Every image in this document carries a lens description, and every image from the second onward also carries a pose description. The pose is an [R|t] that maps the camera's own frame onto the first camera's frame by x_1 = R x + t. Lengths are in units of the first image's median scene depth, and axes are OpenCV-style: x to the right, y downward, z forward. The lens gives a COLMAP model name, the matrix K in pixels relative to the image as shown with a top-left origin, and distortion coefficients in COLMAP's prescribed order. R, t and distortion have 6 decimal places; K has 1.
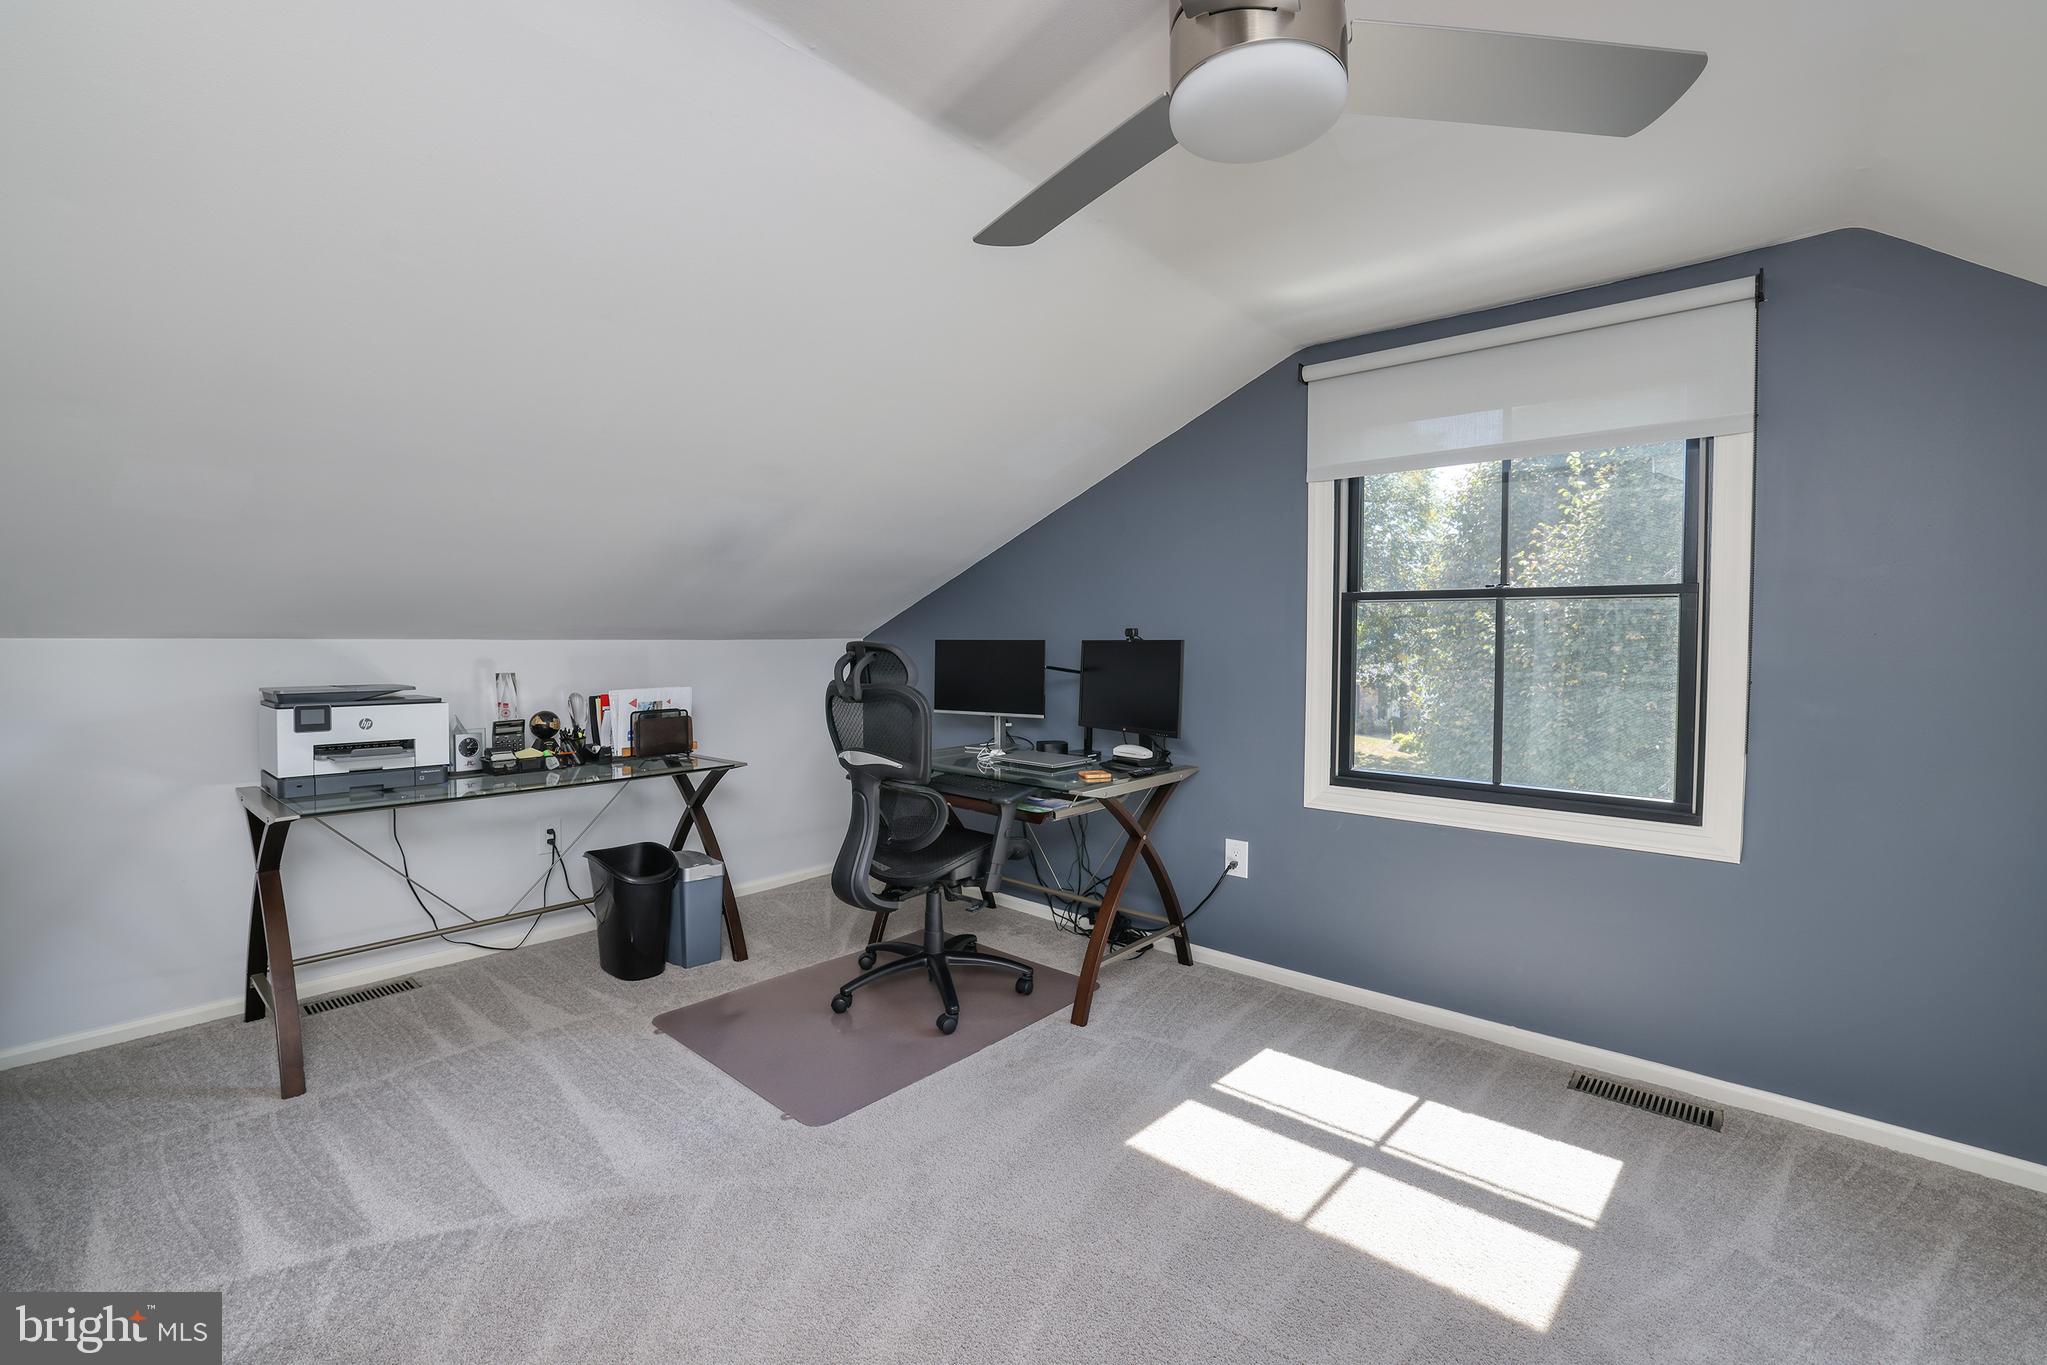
lens RADIAL K [[879.5, 0, 1018.7], [0, 879.5, 660.9], [0, 0, 1]] dist [-0.000019, 0.000041]
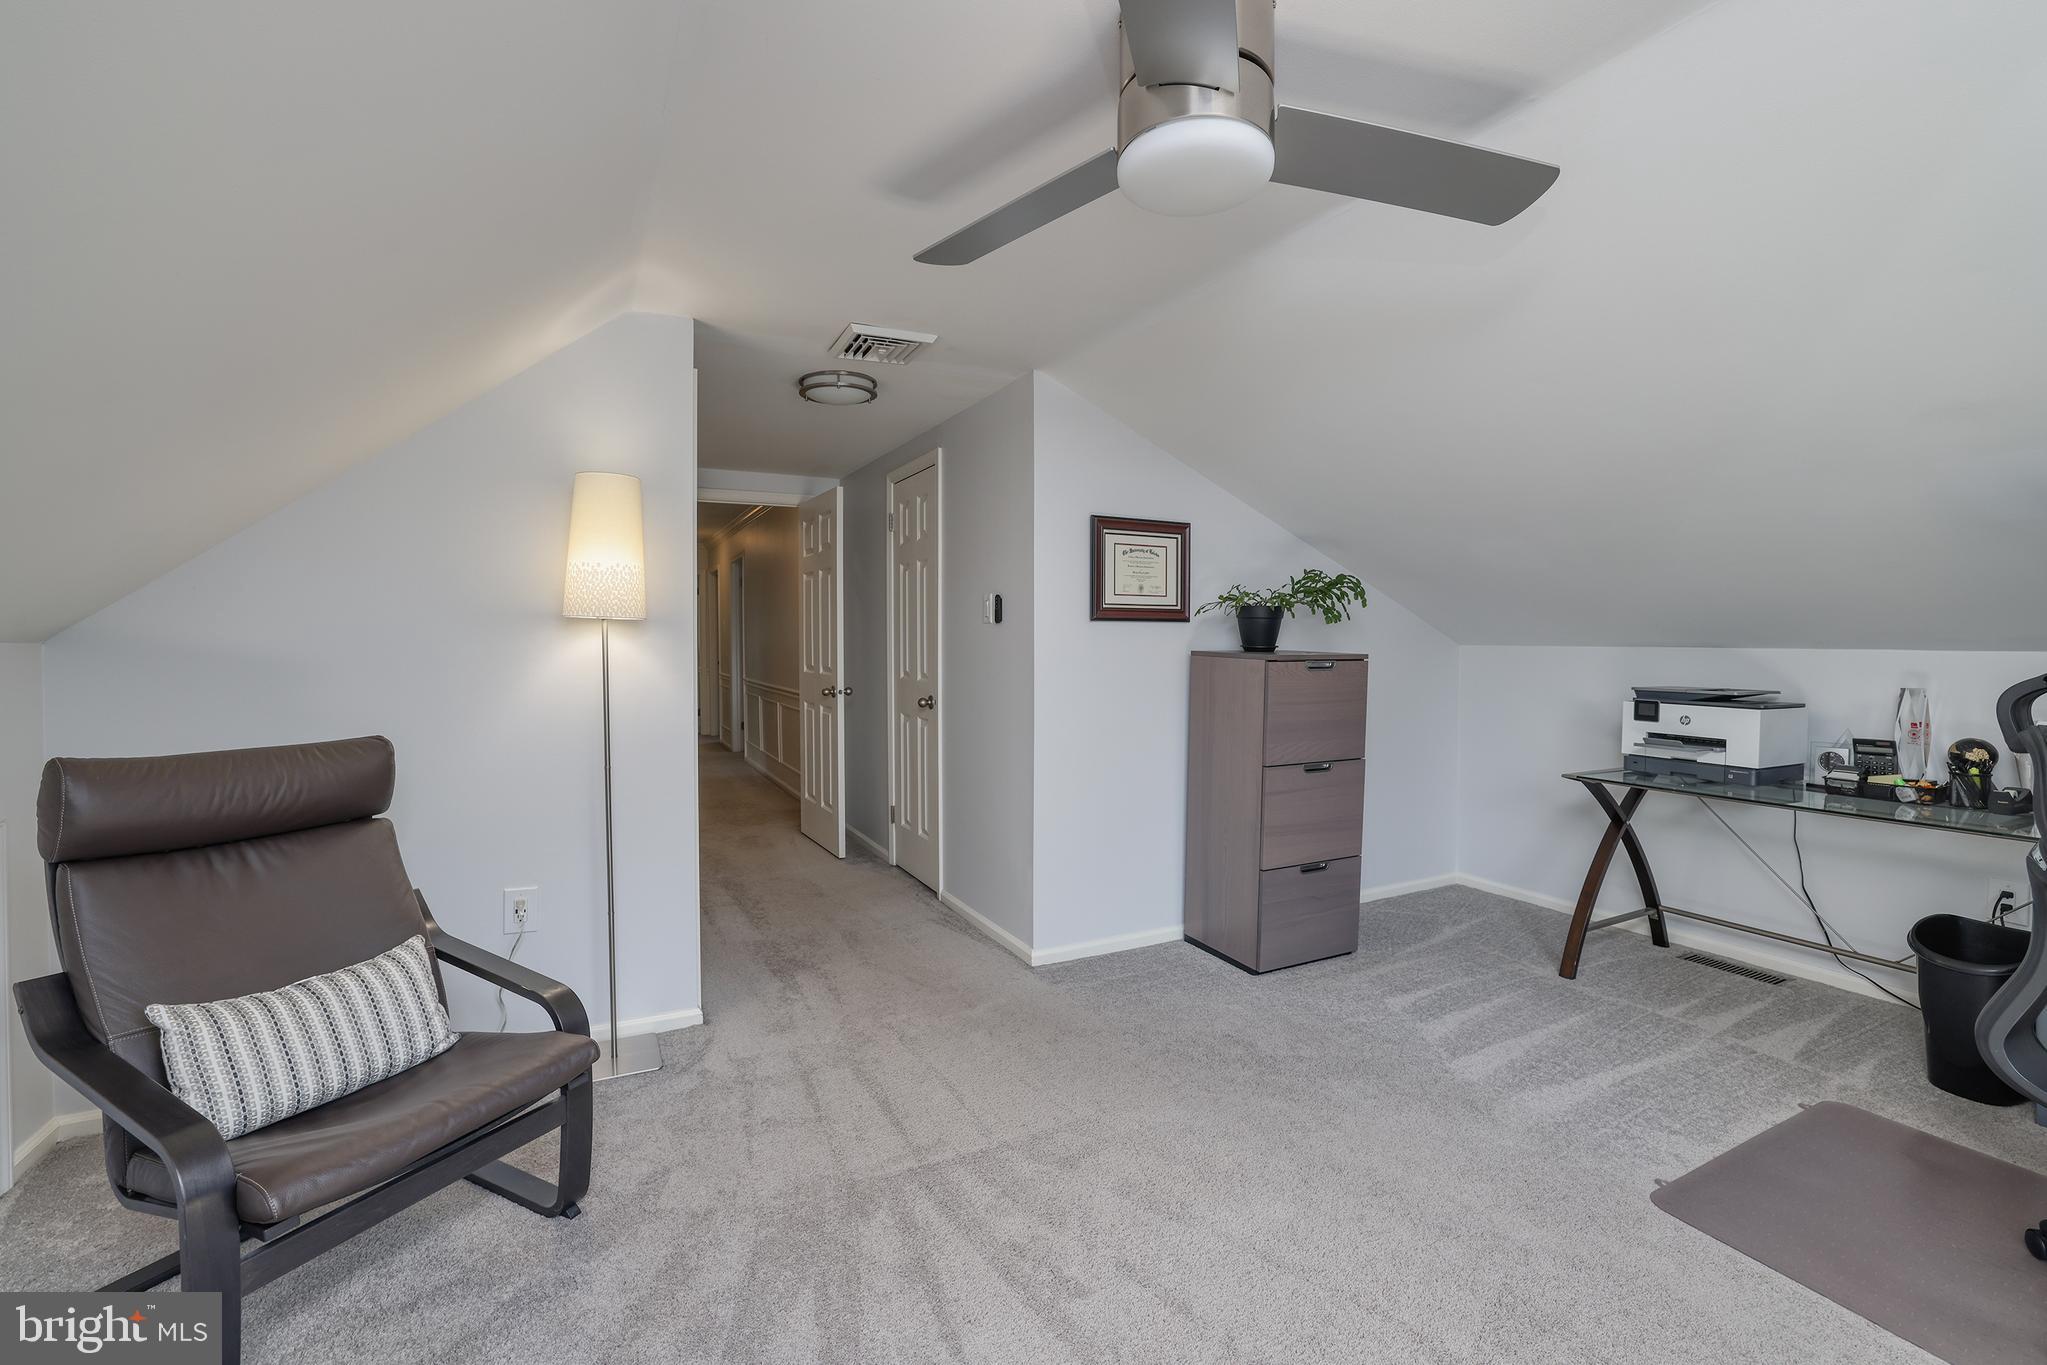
lens RADIAL K [[879.5, 0, 1018.7], [0, 879.5, 660.9], [0, 0, 1]] dist [-0.000019, 0.000041]
pose [[-0.356905, 0.013209, -0.934047, 0.644309], [-0.031121, 0.999177, 0.026021, -0.009830], [0.933622, 0.038356, -0.356200, 0.562528]]
